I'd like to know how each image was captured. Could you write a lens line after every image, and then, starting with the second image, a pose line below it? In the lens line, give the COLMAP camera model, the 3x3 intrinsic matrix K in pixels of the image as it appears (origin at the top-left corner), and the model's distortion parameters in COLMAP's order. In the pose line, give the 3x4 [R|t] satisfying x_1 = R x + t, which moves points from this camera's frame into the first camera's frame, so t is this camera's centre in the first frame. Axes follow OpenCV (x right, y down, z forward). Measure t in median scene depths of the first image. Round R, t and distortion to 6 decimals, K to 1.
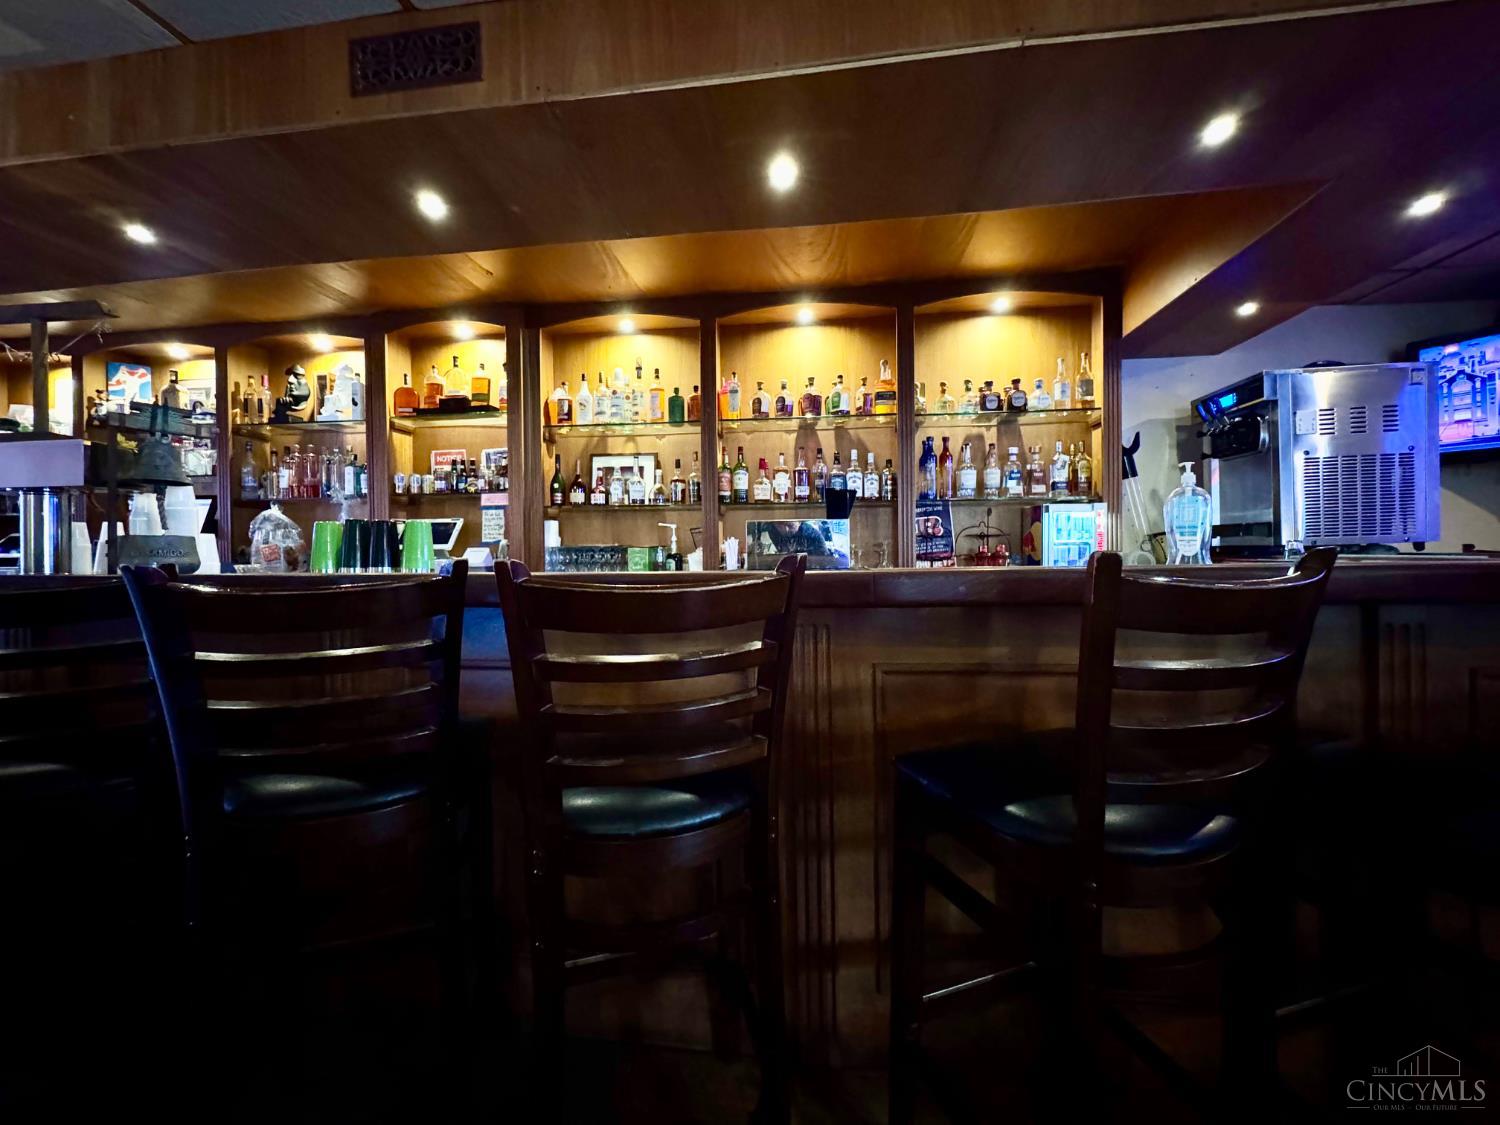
lens RADIAL K [[606.7, 0, 748.2], [0, 606.7, 566.5], [0, 0, 1]] dist [0.003046, 0.000545]
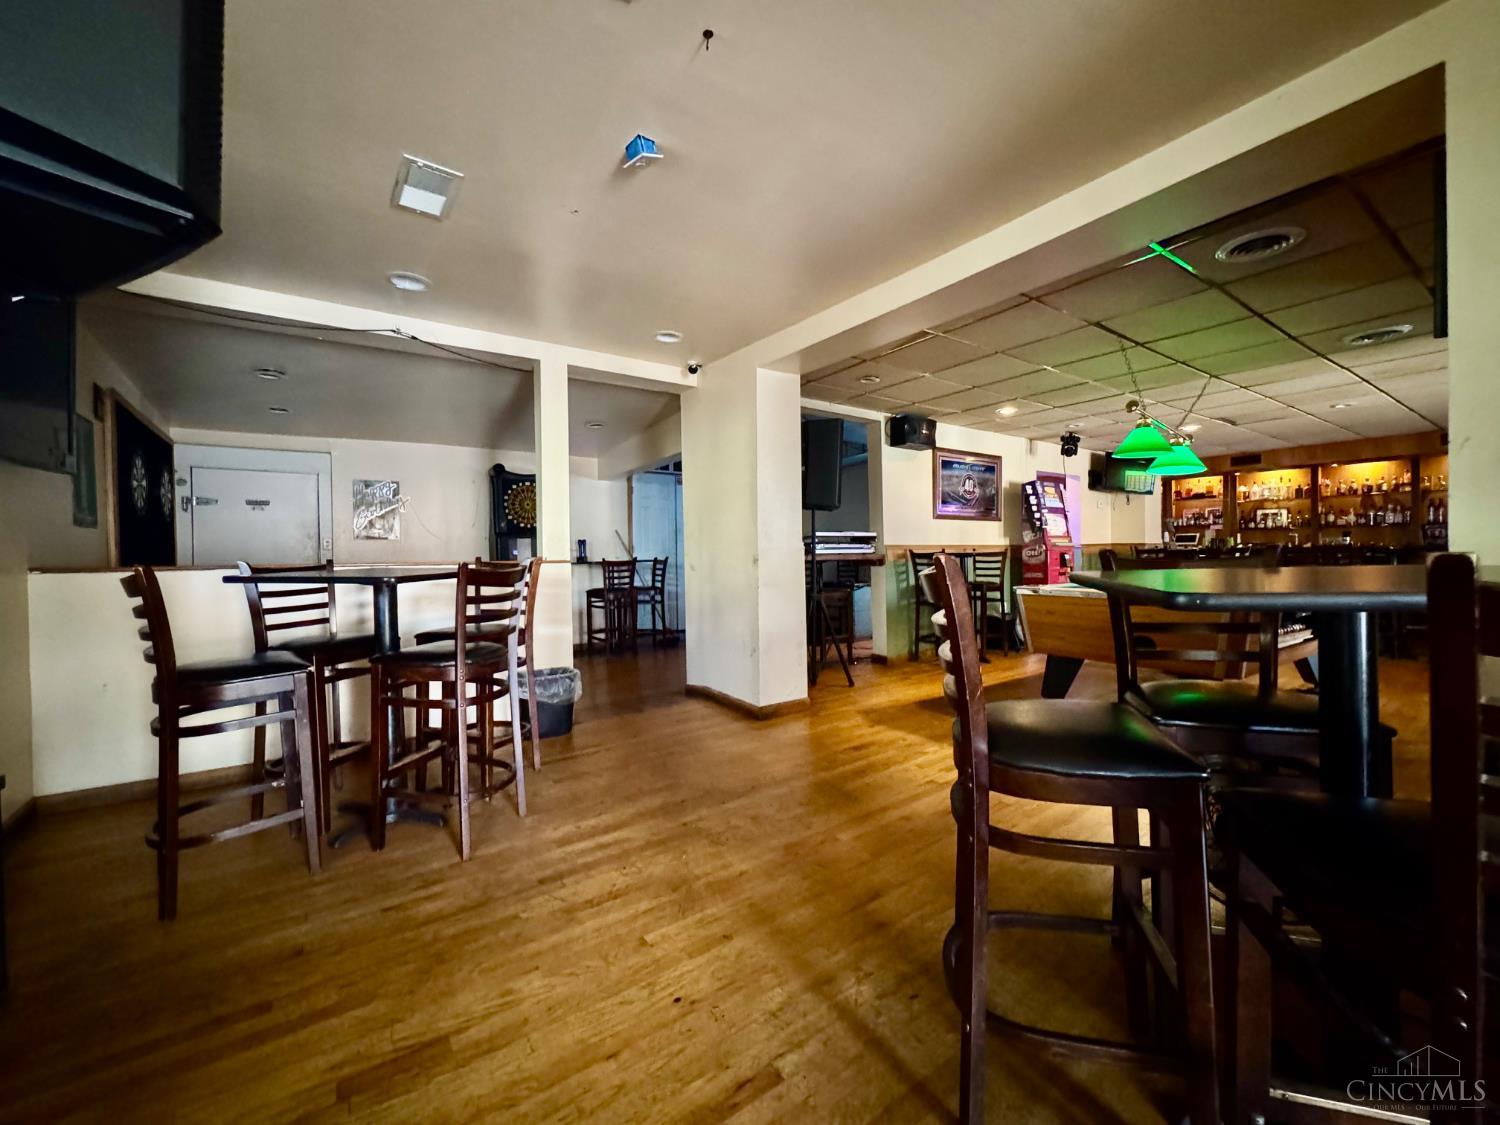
lens RADIAL K [[606.7, 0, 748.9], [0, 606.7, 561.3], [0, 0, 1]] dist [0.003046, 0.000545]
pose [[0.676470, 0.006147, -0.736445, 0.218909], [0.006234, 0.999882, 0.014073, 0.000048], [0.736444, -0.014111, 0.676351, -2.587034]]
